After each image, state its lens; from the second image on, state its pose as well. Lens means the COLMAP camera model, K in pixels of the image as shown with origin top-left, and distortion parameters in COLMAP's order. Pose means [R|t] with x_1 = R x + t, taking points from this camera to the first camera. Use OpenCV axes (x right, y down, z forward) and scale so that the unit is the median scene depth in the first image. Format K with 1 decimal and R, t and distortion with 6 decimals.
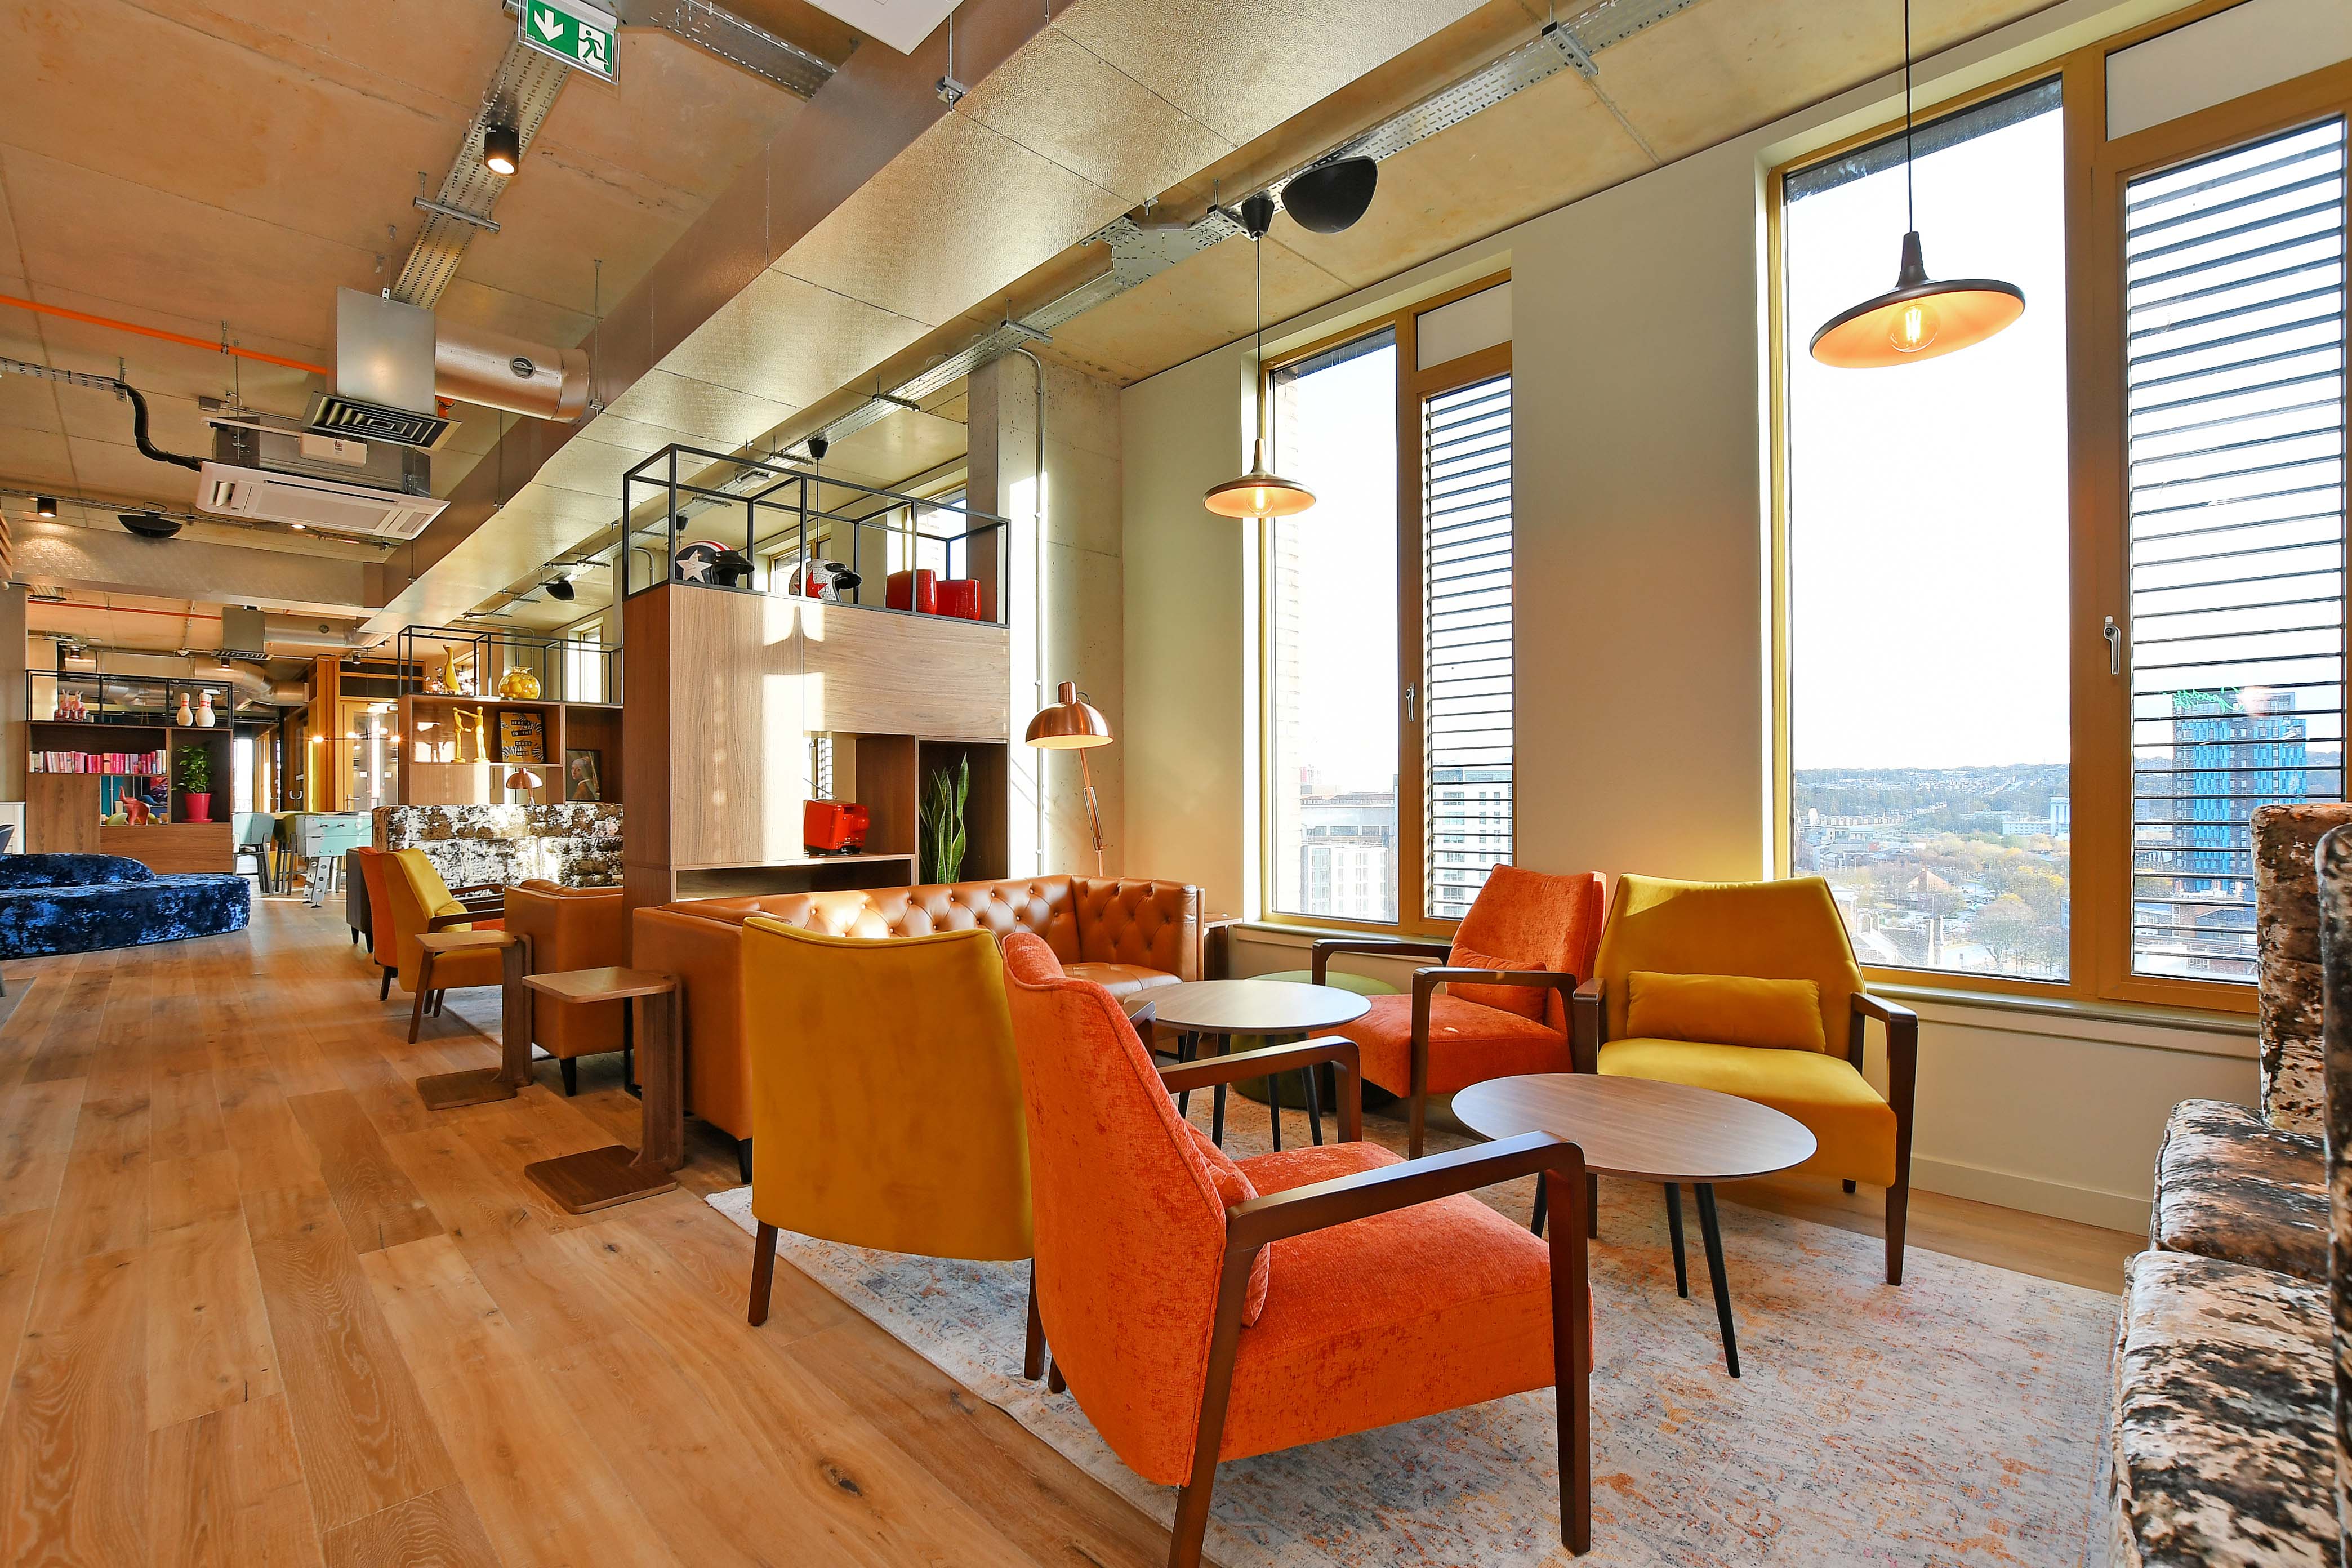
lens RADIAL K [[1040.3, 0, 1143.5], [0, 1040.3, 793.4], [0, 0, 1]] dist [-0.033757, 0.011950]
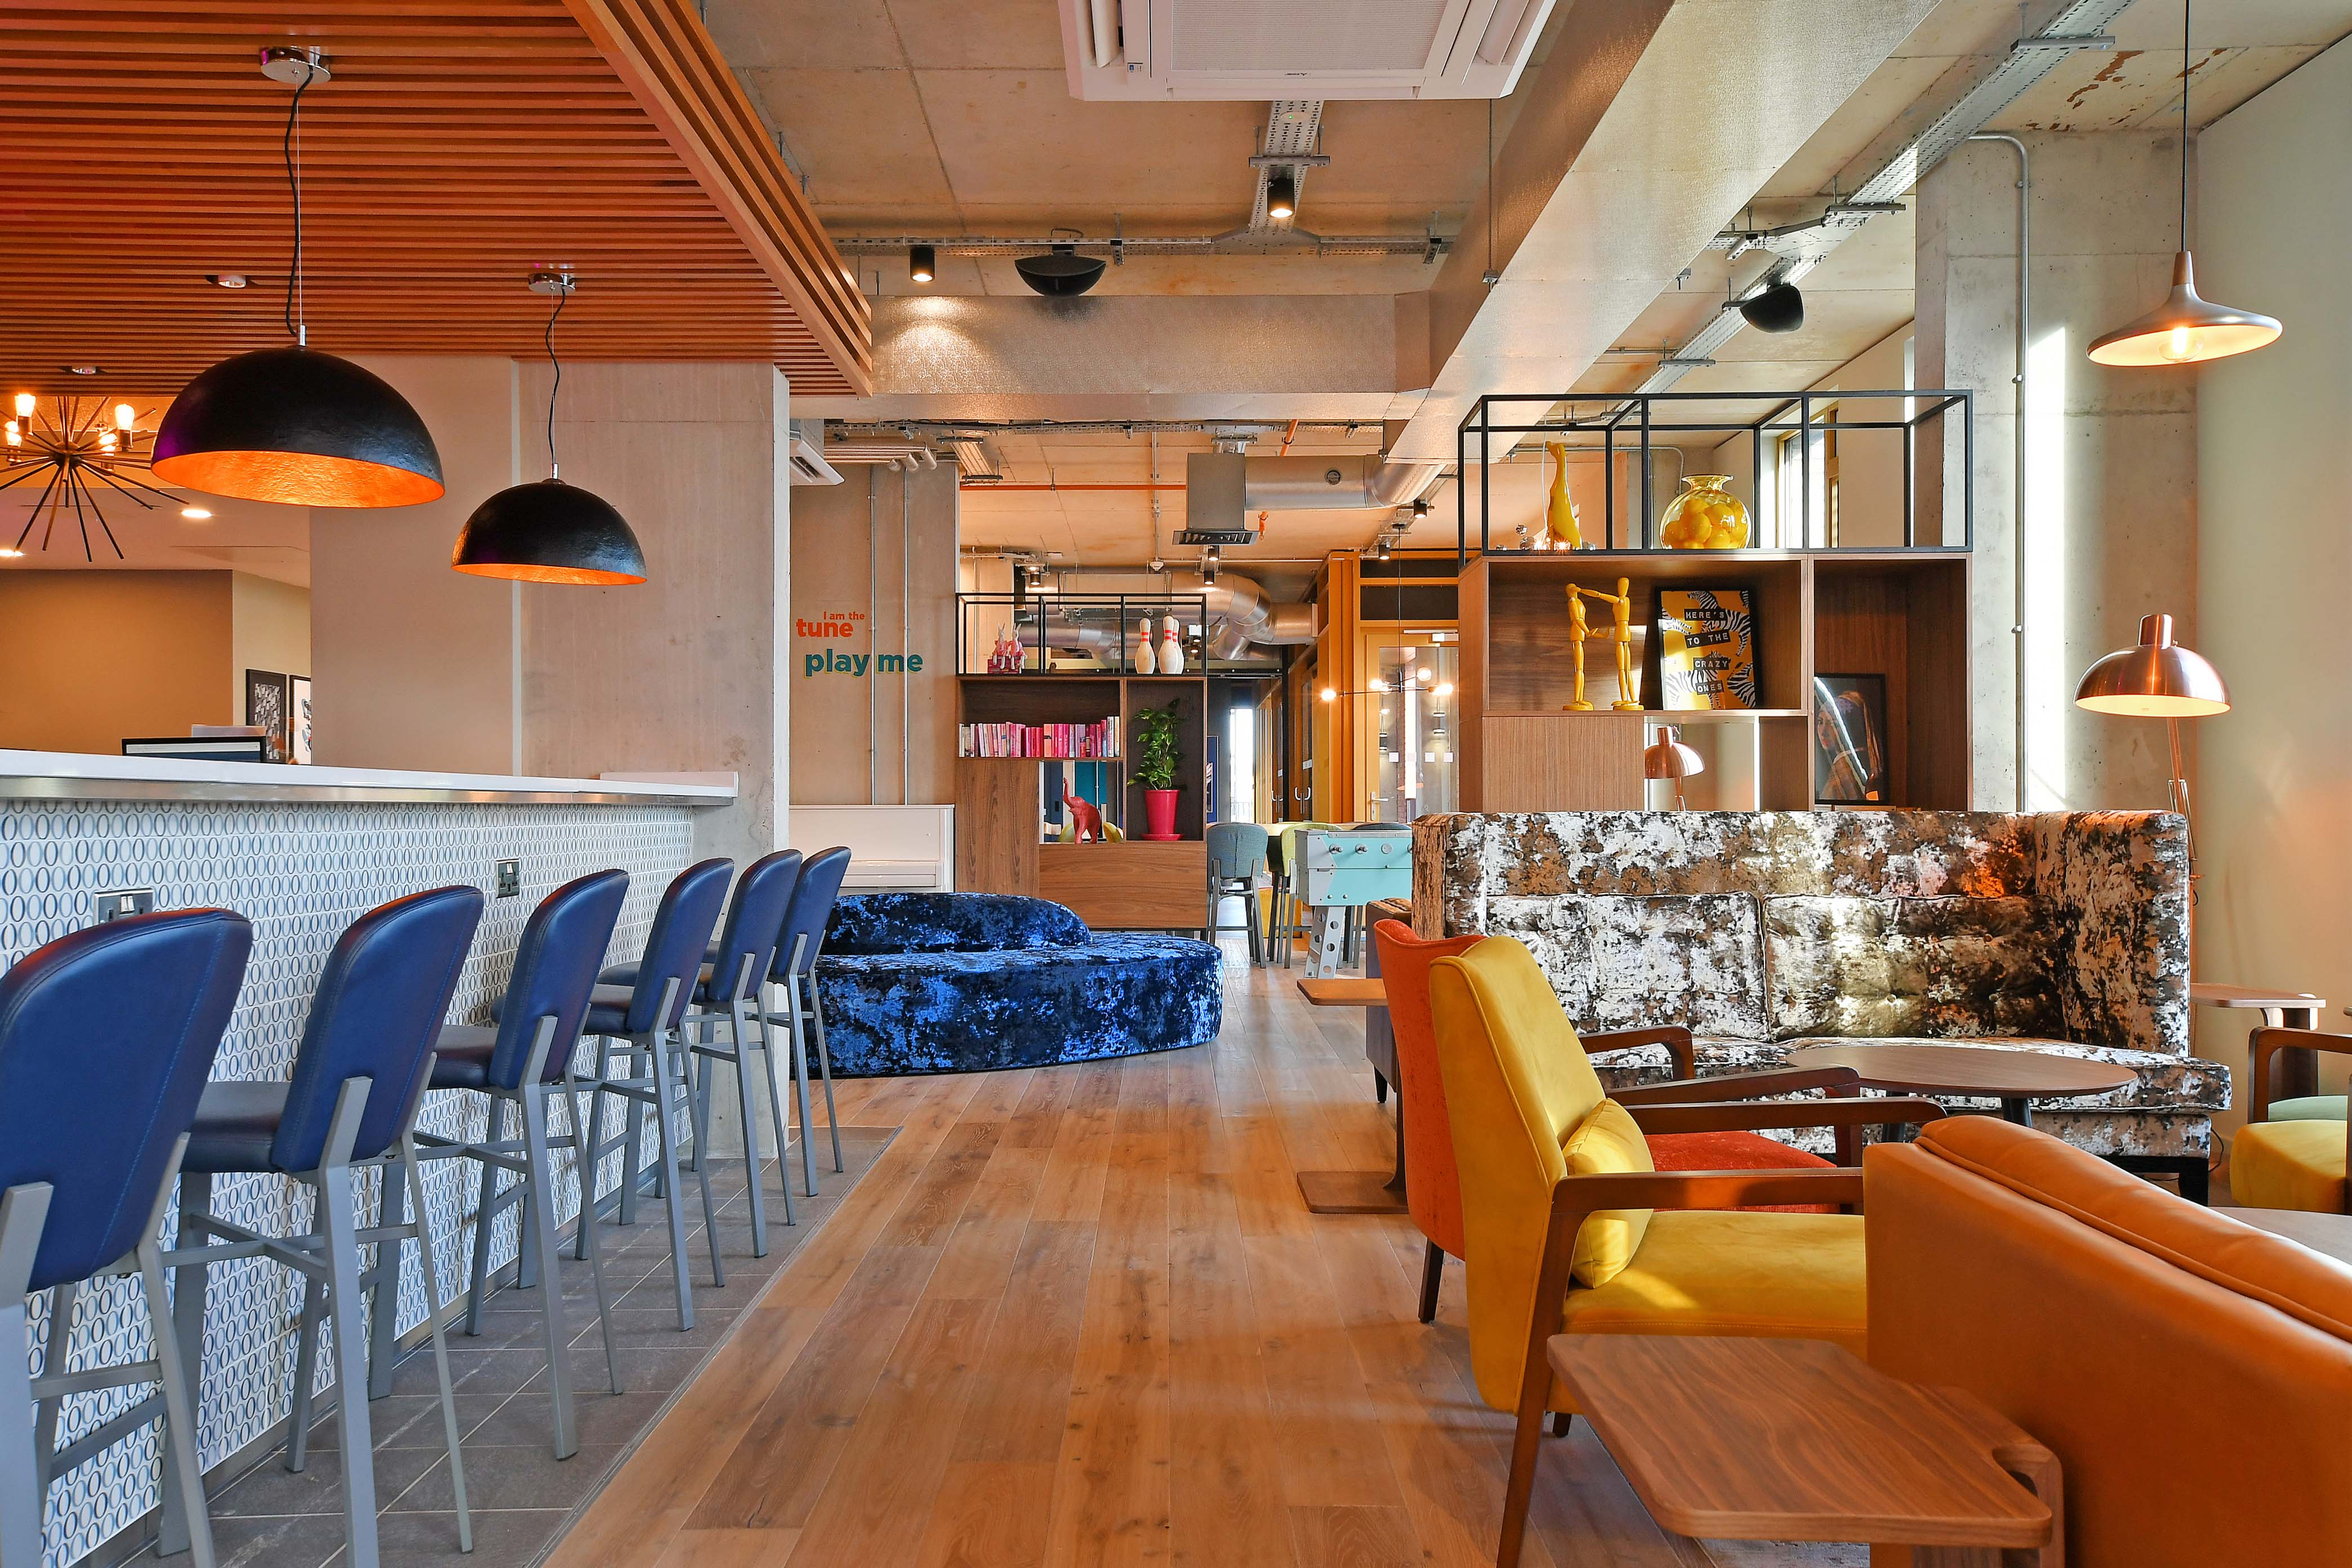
lens RADIAL K [[1901.8, 0, 1176.0], [0, 1901.8, 784.0], [0, 0, 1]] dist [0.033024, 0.072396]
pose [[0.721049, -0.005989, -0.692858, -0.252551], [0.002732, 0.999979, -0.005800, 0.004122], [0.692878, 0.002290, 0.721051, 0.331570]]
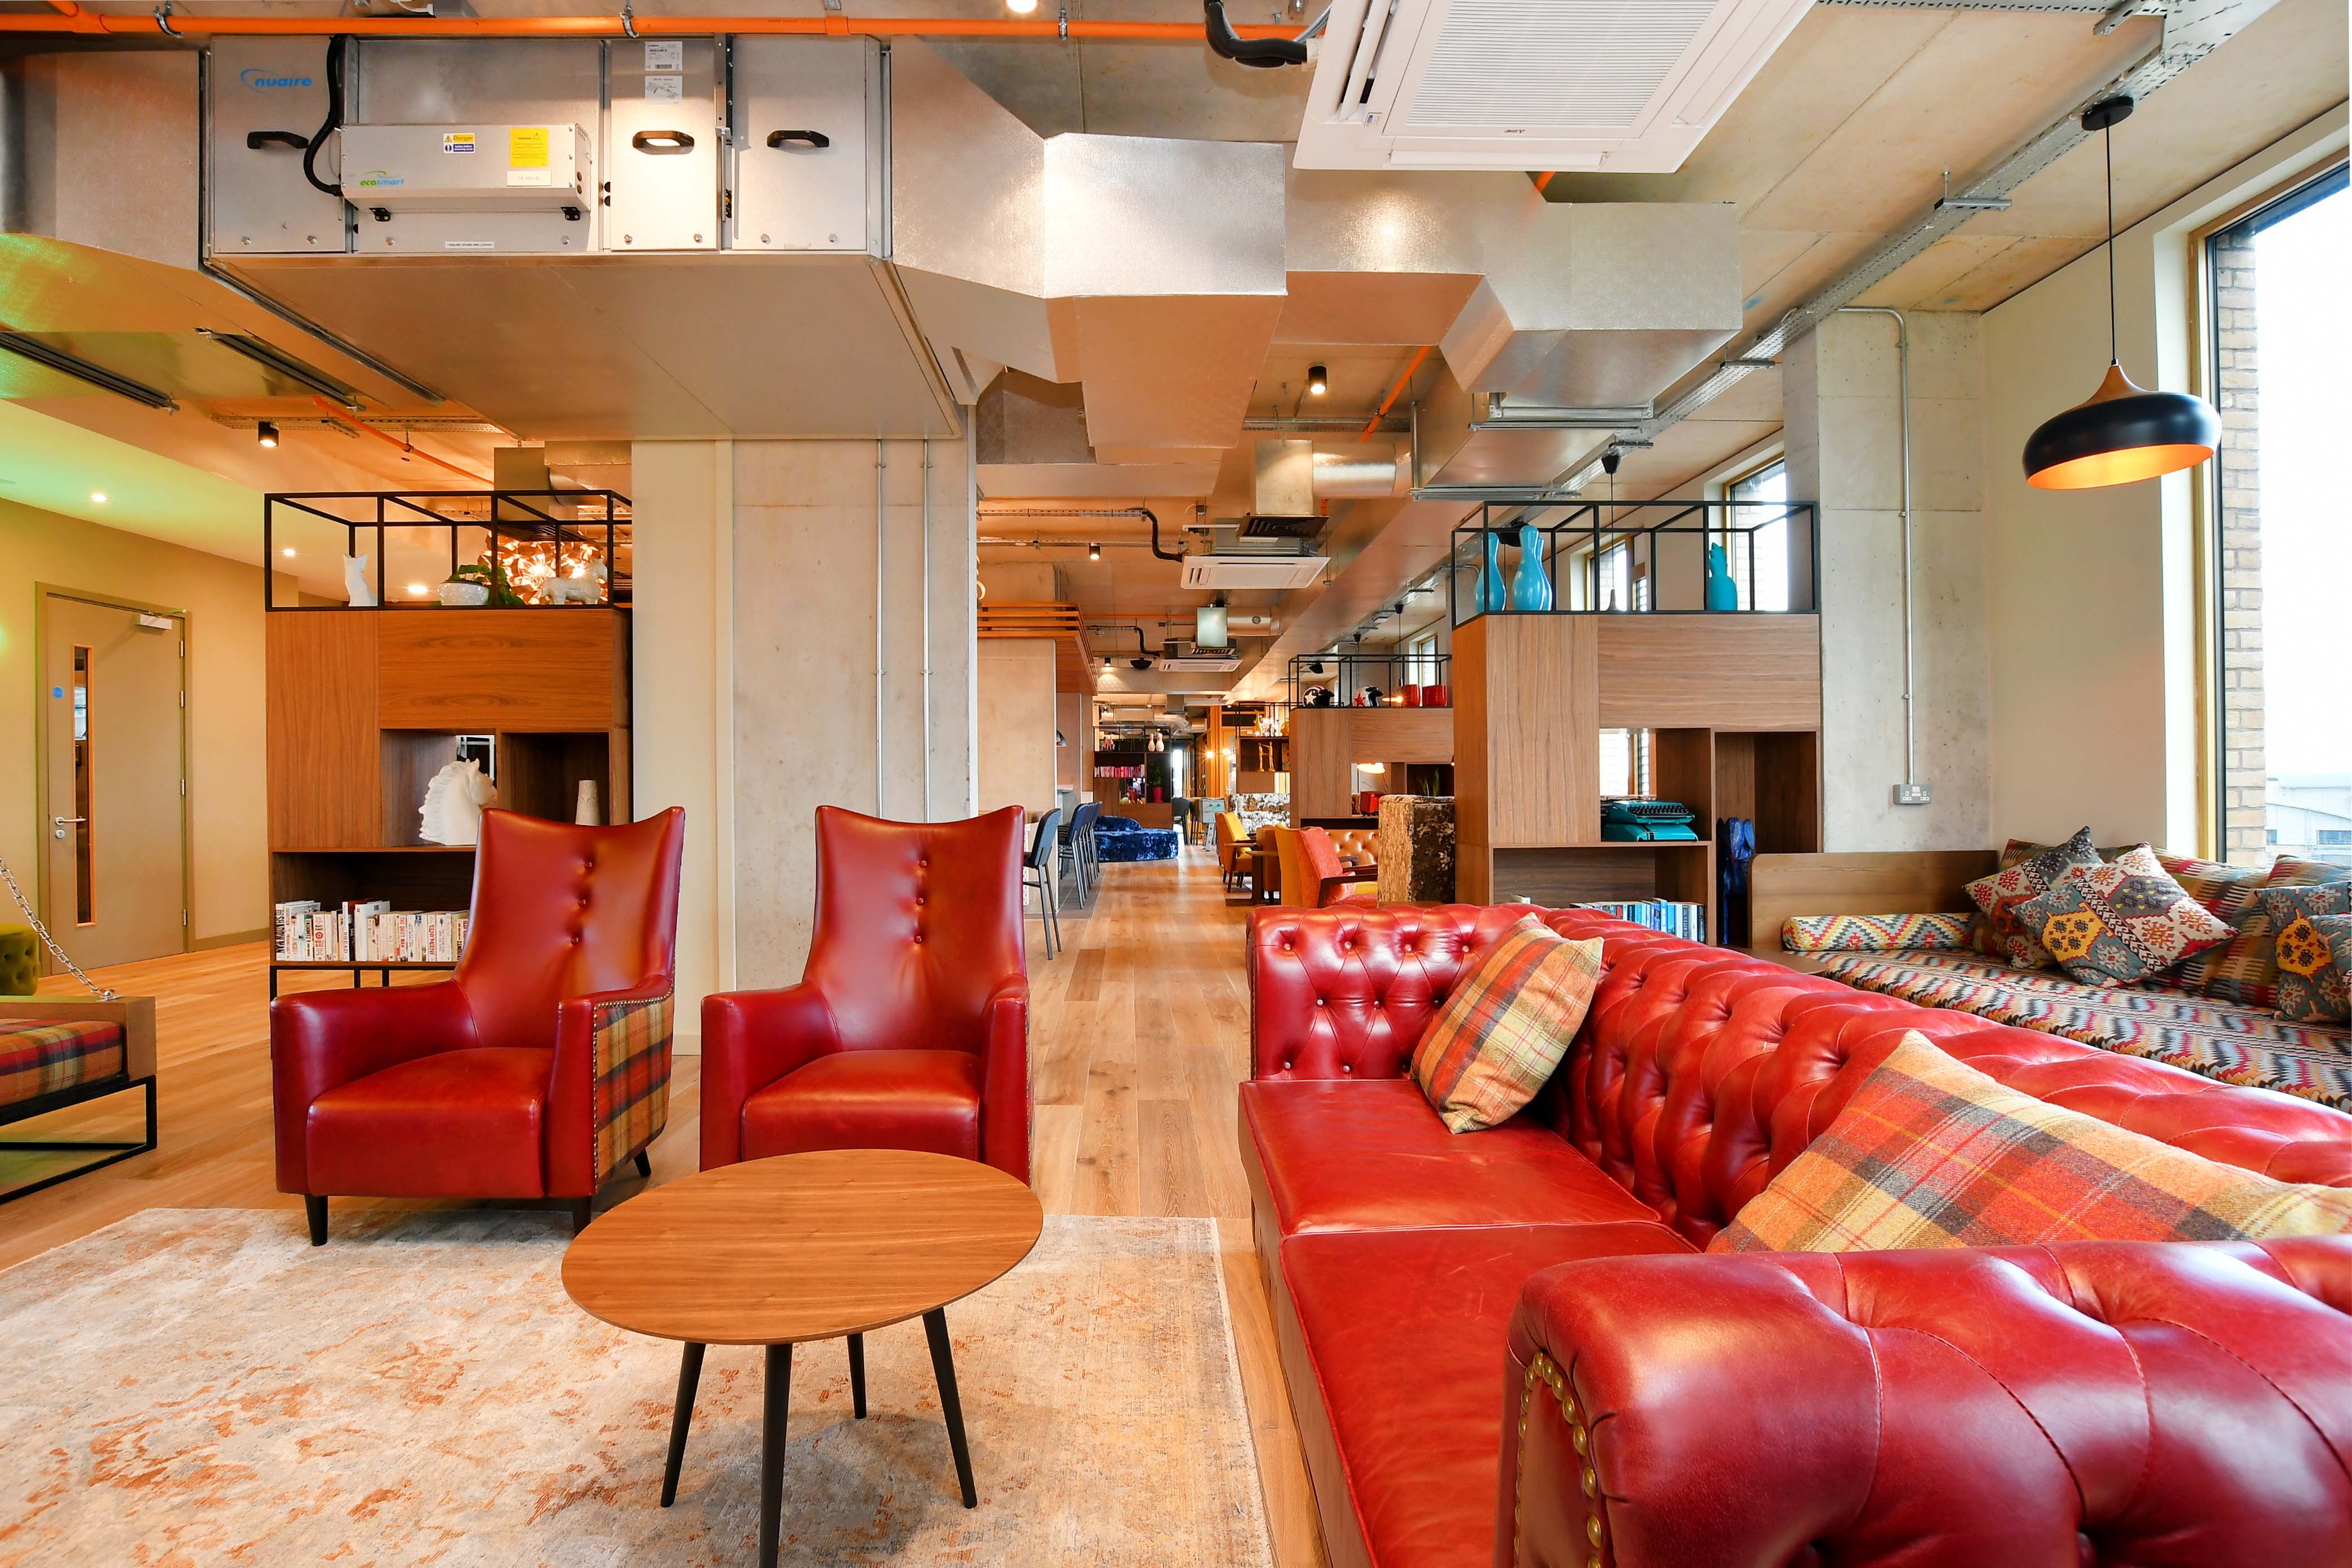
lens RADIAL K [[1040.3, 0, 1143.5], [0, 1040.3, 793.4], [0, 0, 1]] dist [-0.033757, 0.011950]
pose [[0.727388, 0.001450, -0.686225, 0.526383], [0.005376, 0.999955, 0.007812, -0.005355], [0.686206, -0.009372, 0.727347, -0.586450]]
